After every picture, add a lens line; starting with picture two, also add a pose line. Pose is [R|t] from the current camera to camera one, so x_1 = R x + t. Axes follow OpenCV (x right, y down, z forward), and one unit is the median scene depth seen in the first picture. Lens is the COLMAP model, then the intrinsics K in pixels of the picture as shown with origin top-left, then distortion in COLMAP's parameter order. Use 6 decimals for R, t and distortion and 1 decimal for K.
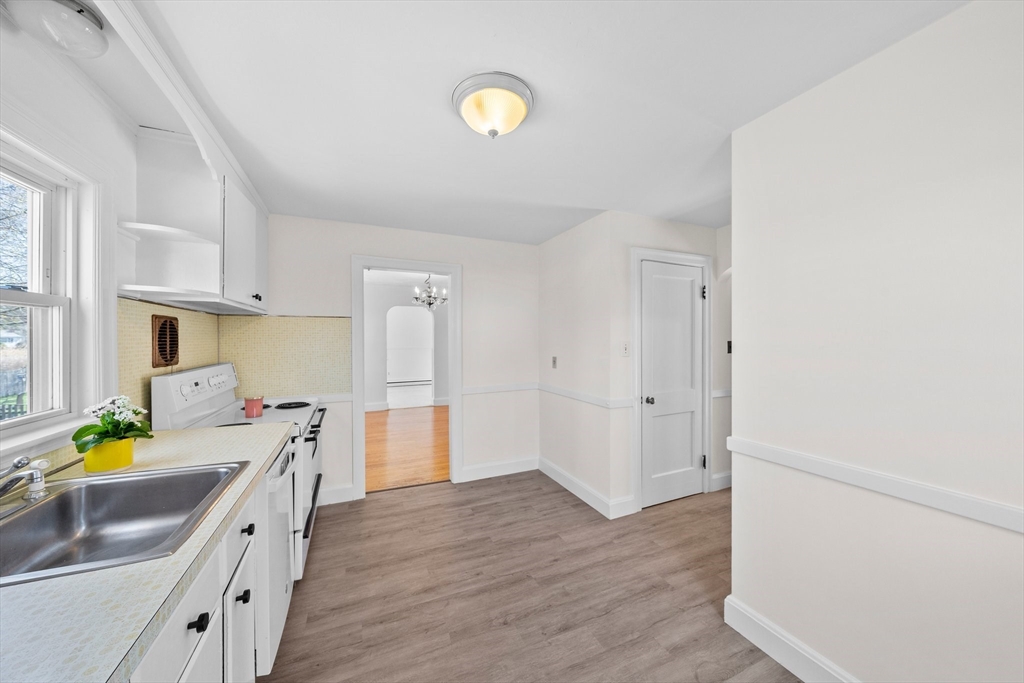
lens RADIAL K [[349.2, 0, 505.6], [0, 349.2, 348.7], [0, 0, 1]] dist [-0.001009, -0.000122]
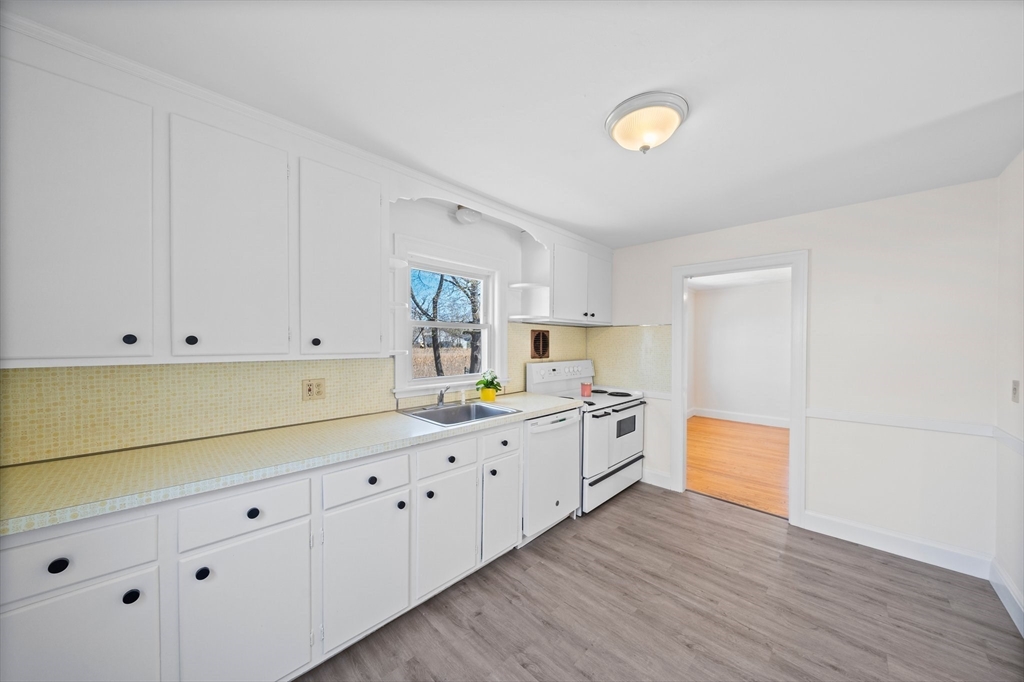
lens RADIAL K [[345.0, 0, 513.0], [0, 345.0, 359.3], [0, 0, 1]] dist [0.000375, 0.000059]
pose [[0.397679, 0.047997, -0.916269, 0.538026], [-0.032429, 0.998742, 0.038242, -0.007295], [0.916952, 0.014506, 0.398735, 0.153583]]
